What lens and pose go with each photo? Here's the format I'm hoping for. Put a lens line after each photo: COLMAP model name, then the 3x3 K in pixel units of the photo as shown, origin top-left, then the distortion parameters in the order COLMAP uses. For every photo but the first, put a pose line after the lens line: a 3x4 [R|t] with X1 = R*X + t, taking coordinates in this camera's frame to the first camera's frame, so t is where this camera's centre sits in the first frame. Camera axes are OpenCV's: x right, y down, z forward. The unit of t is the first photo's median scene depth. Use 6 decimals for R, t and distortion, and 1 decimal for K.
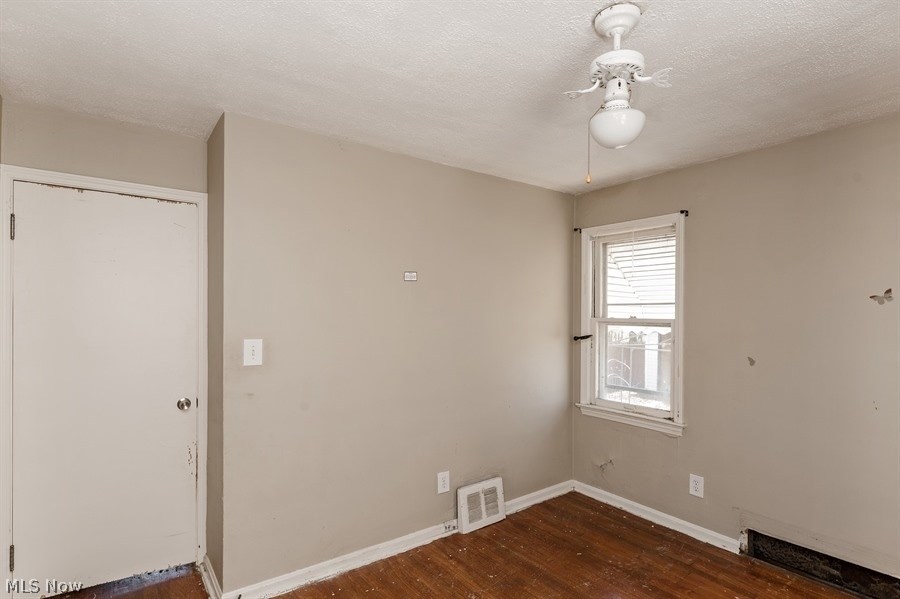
lens RADIAL K [[474.7, 0, 447.9], [0, 474.7, 308.0], [0, 0, 1]] dist [0.013952, 0.000443]
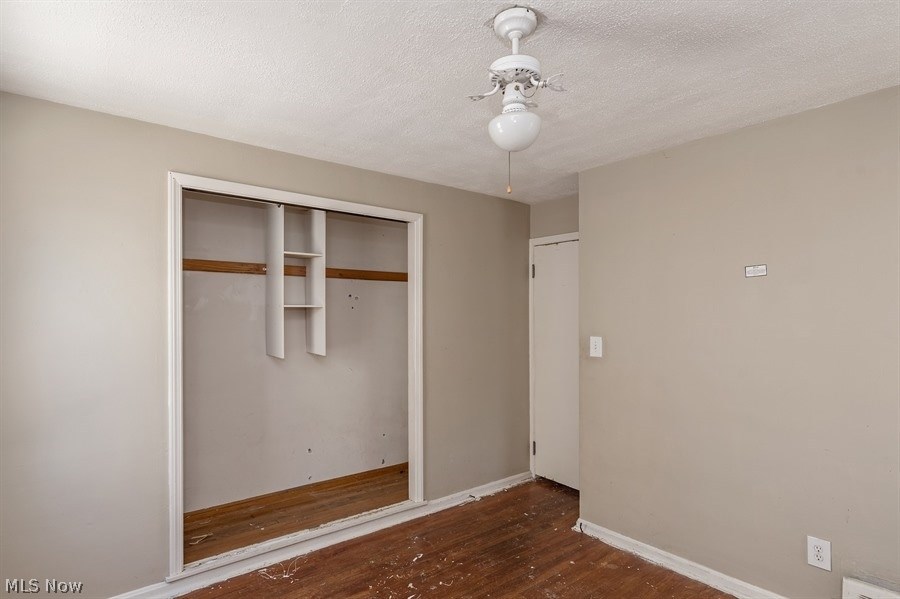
lens RADIAL K [[474.7, 0, 447.9], [0, 474.7, 308.0], [0, 0, 1]] dist [0.013952, 0.000443]
pose [[0.062234, -0.021700, -0.997826, 0.873979], [0.012291, 0.999704, -0.020975, 0.009561], [0.997986, -0.010959, 0.062483, 0.518184]]
